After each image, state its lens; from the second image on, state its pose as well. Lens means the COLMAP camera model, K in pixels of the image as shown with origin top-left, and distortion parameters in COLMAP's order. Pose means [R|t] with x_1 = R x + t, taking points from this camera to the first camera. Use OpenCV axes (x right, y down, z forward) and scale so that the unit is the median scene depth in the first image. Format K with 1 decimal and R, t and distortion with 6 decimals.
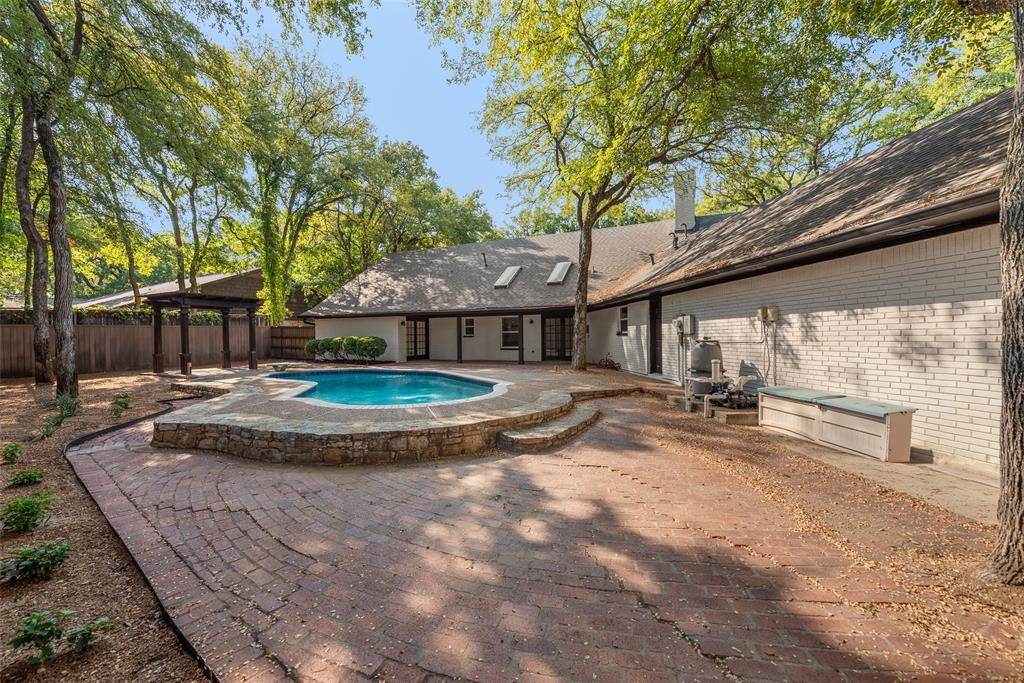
lens RADIAL K [[412.8, 0, 514.3], [0, 412.8, 343.9], [0, 0, 1]] dist [-0.009750, 0.000358]
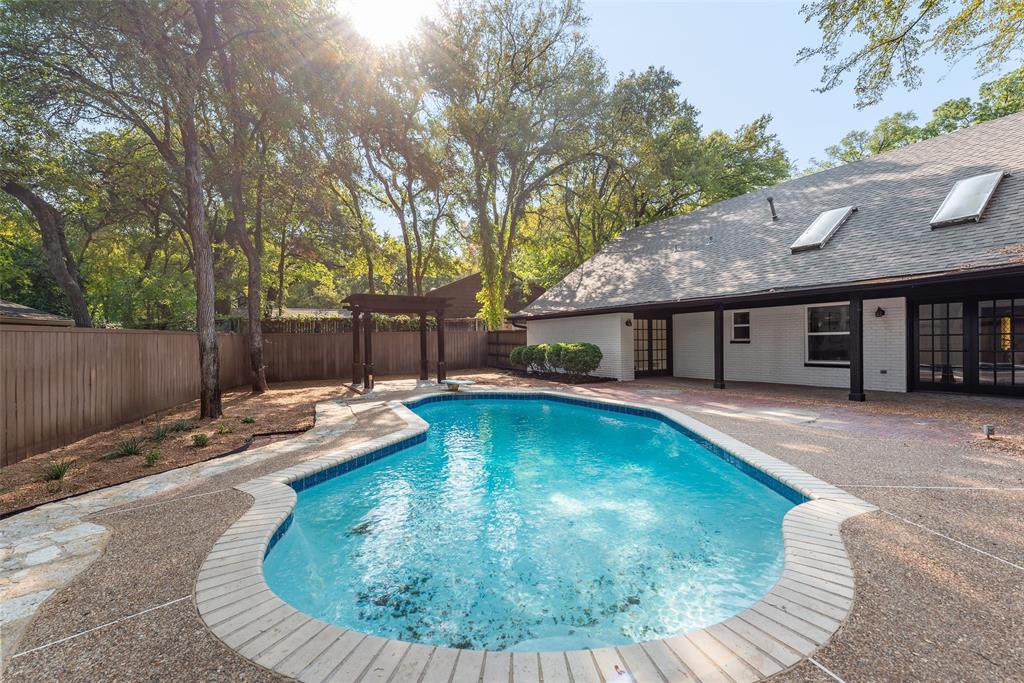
lens RADIAL K [[412.8, 0, 518.7], [0, 412.8, 349.9], [0, 0, 1]] dist [-0.009750, 0.000358]
pose [[0.806437, 0.008246, -0.591263, -0.018891], [-0.002838, 0.999945, 0.010076, -0.011385], [0.591314, -0.006448, 0.806416, 0.339954]]
